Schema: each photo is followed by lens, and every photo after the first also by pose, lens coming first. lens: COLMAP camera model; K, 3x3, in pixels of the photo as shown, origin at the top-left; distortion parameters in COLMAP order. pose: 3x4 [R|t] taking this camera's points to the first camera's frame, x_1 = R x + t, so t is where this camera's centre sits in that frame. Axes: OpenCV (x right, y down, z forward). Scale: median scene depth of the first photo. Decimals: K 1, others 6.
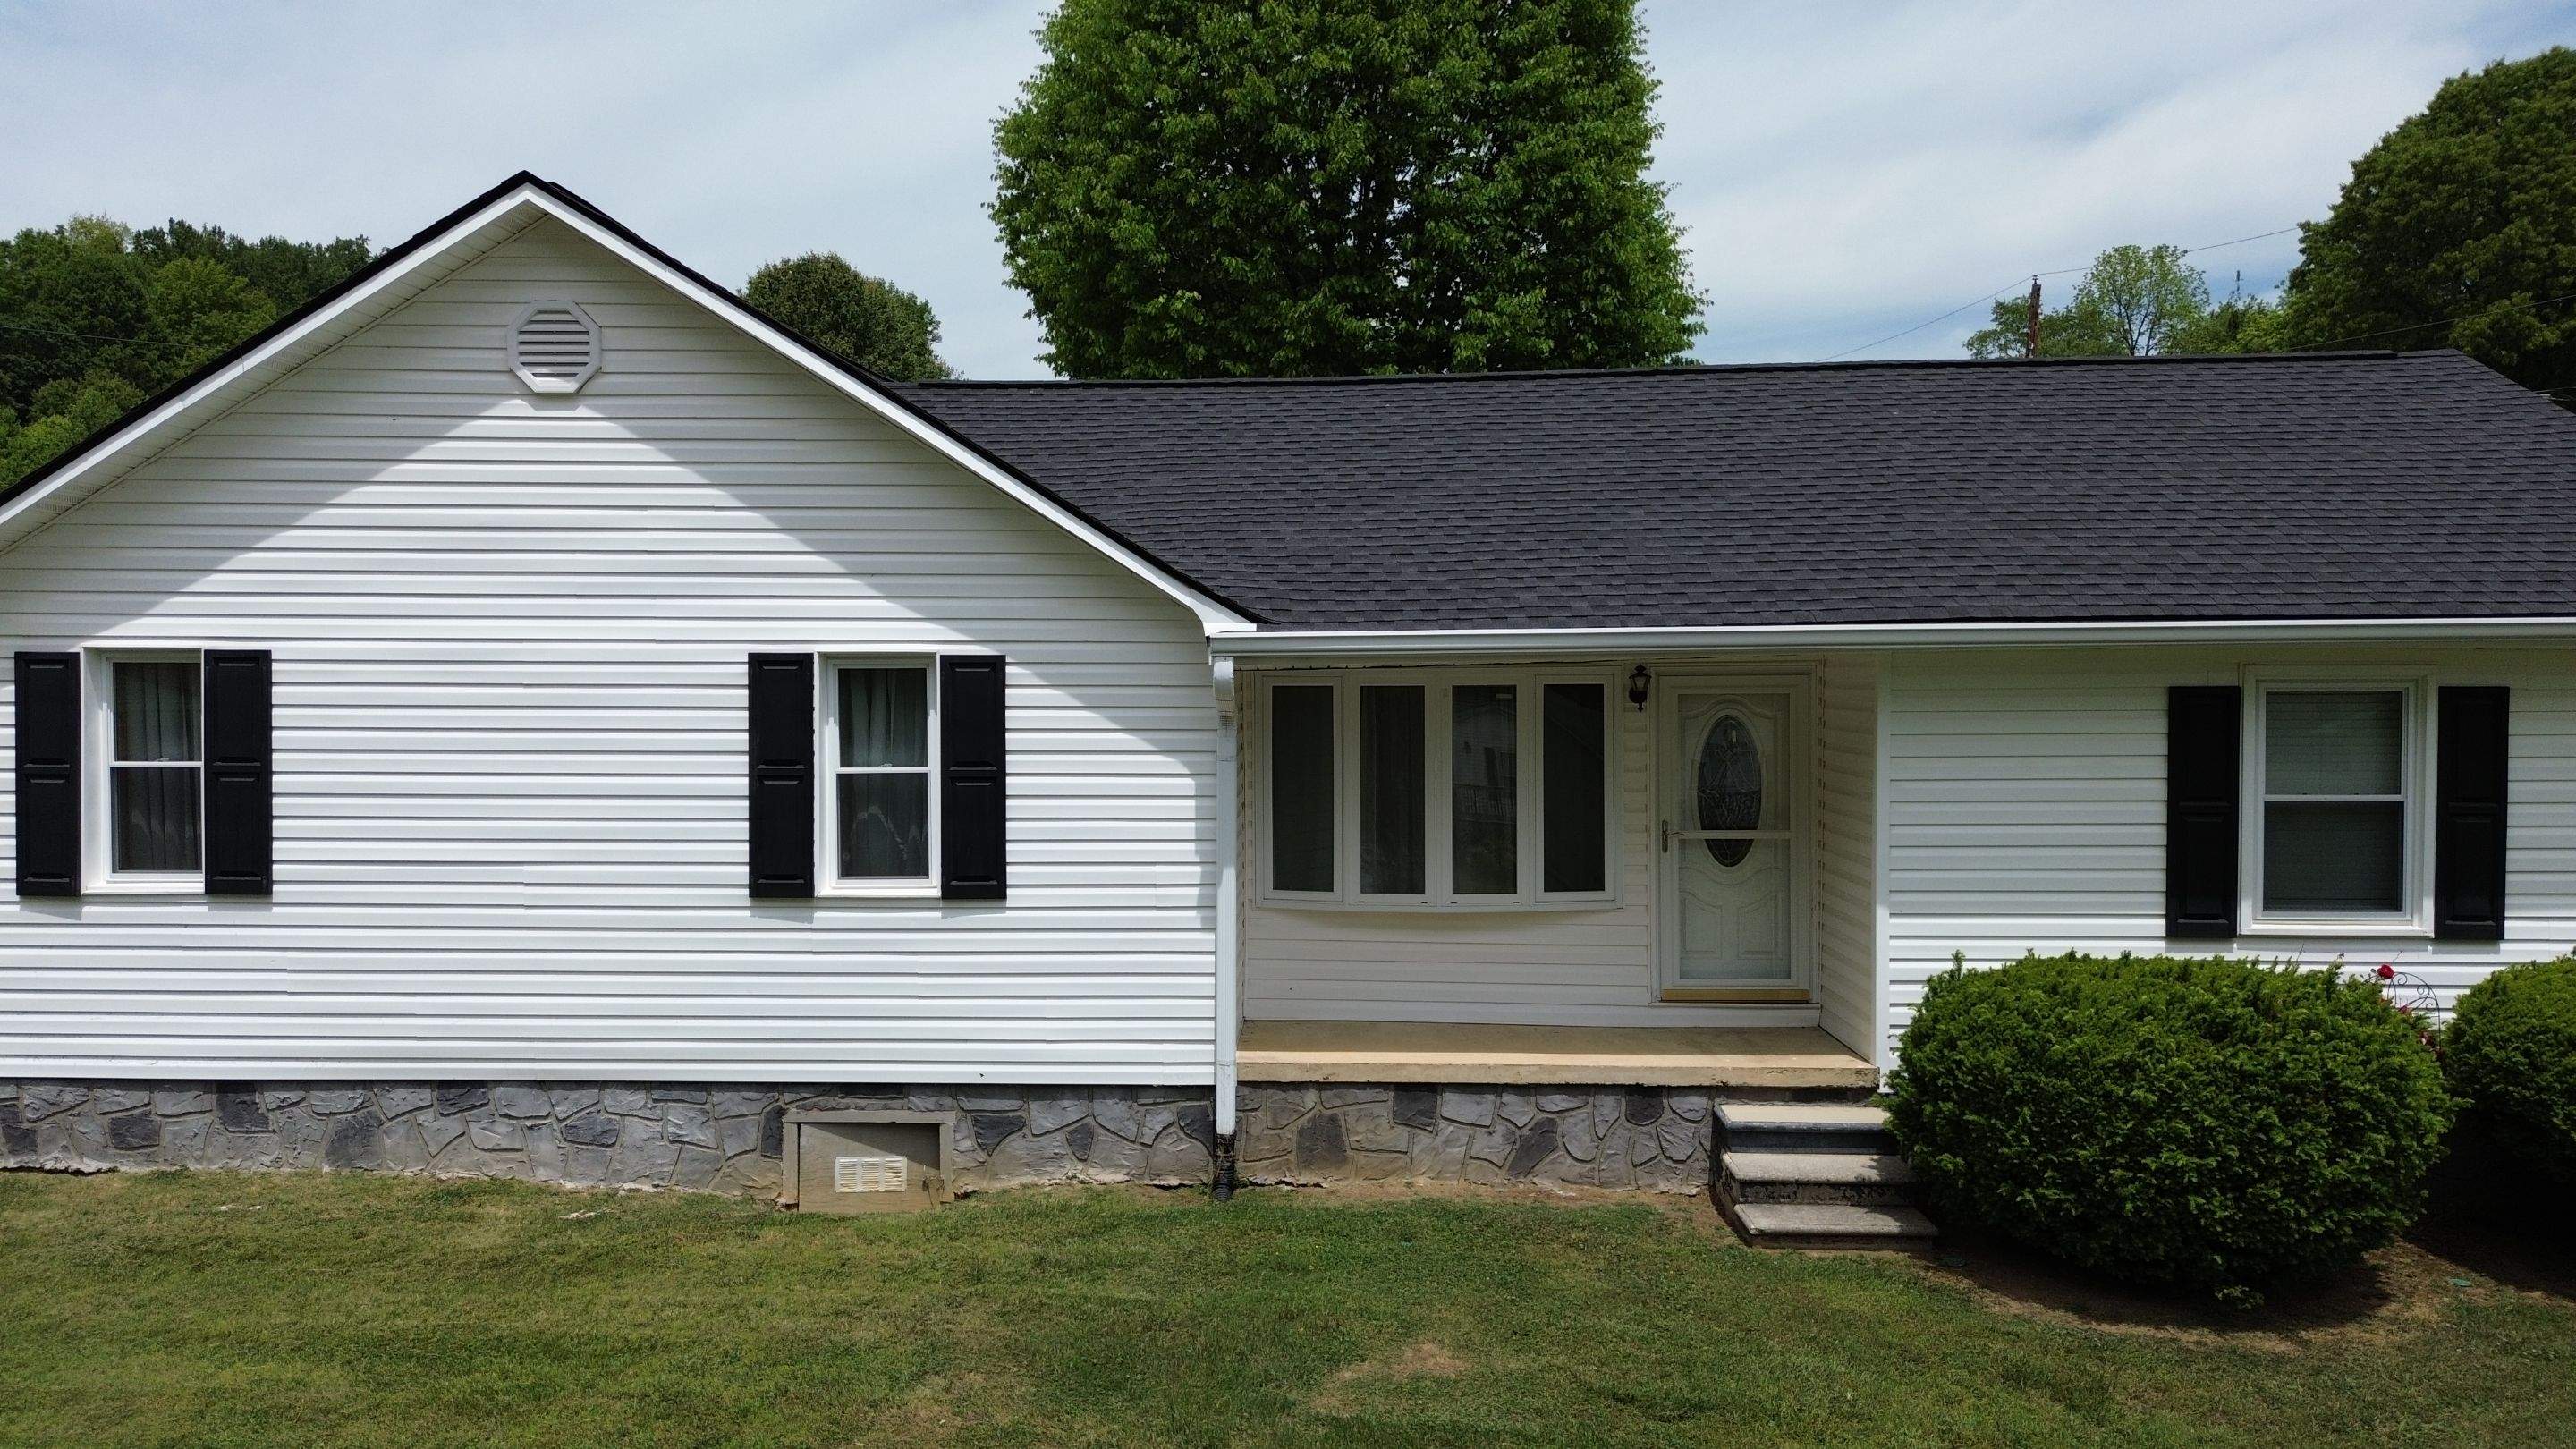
lens RADIAL K [[1878.4, 0, 1288.0], [0, 1878.4, 724.5], [0, 0, 1]] dist [0.058023, -0.058865]
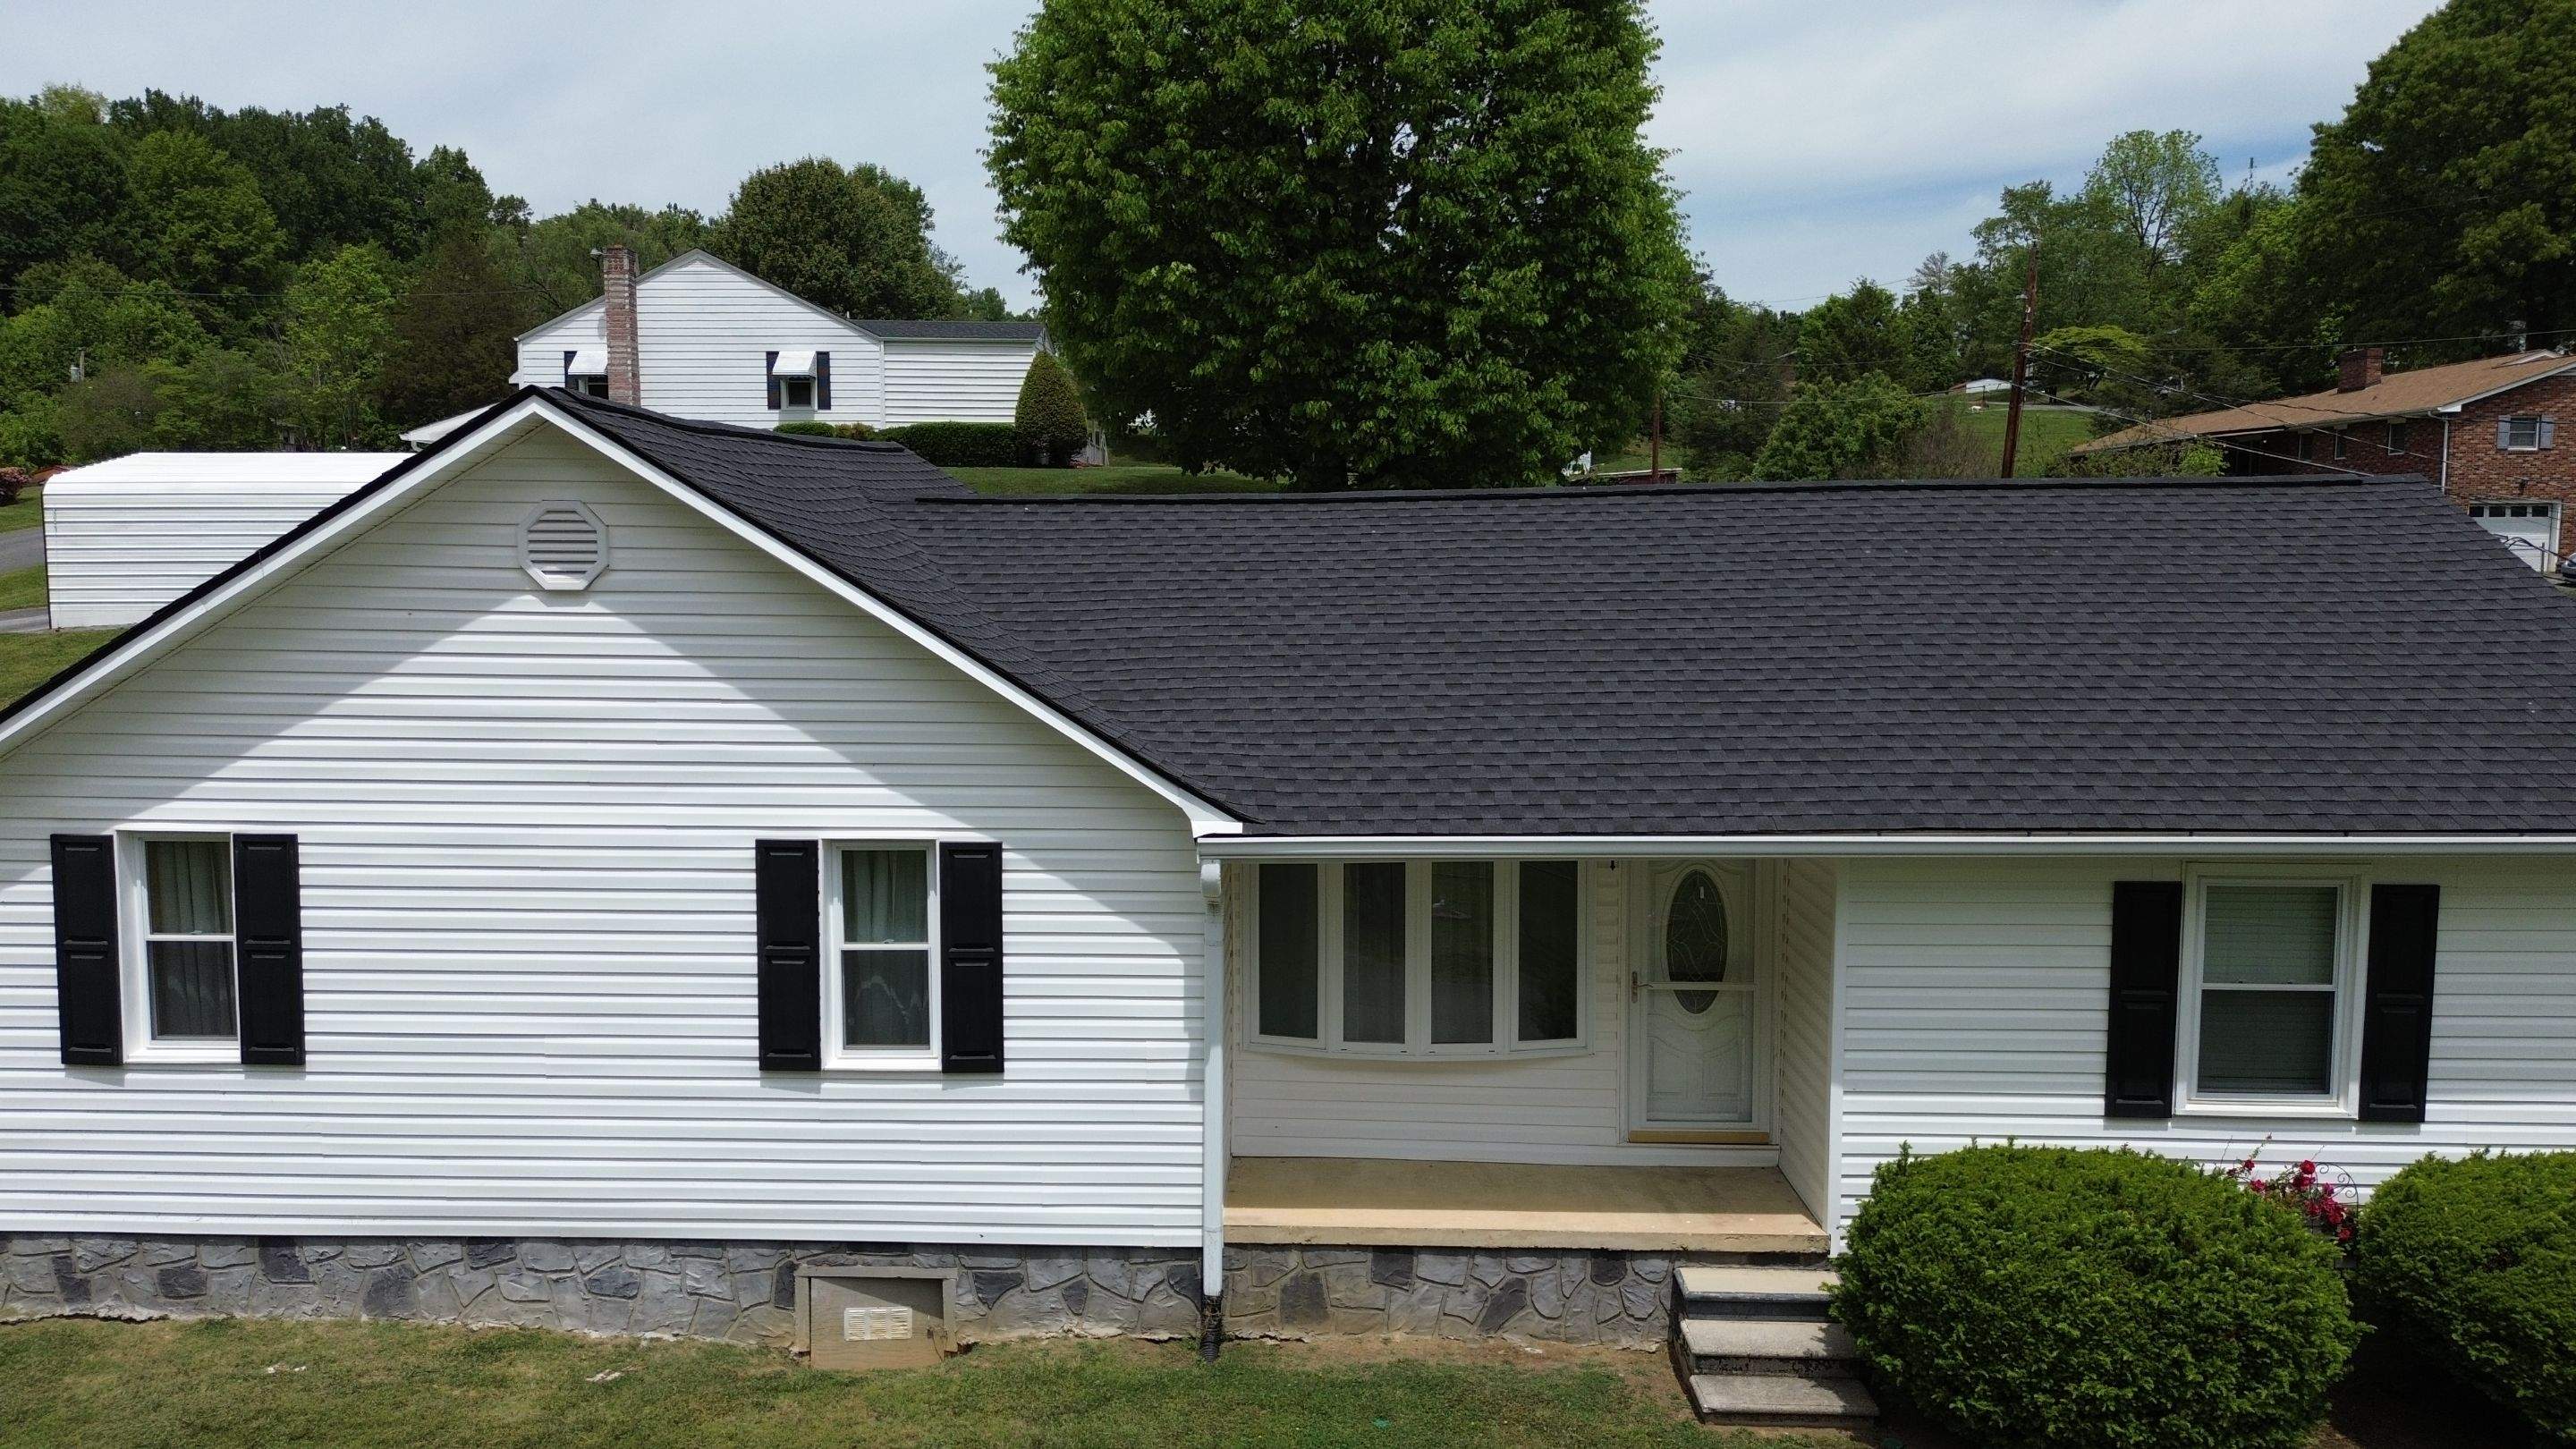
lens RADIAL K [[1878.4, 0, 1288.0], [0, 1878.4, 724.5], [0, 0, 1]] dist [0.058023, -0.058865]
pose [[0.999996, 0.002482, 0.001043, 0.007057], [-0.002548, 0.997573, 0.069580, -0.172604], [-0.000868, -0.069583, 0.997576, -0.035437]]
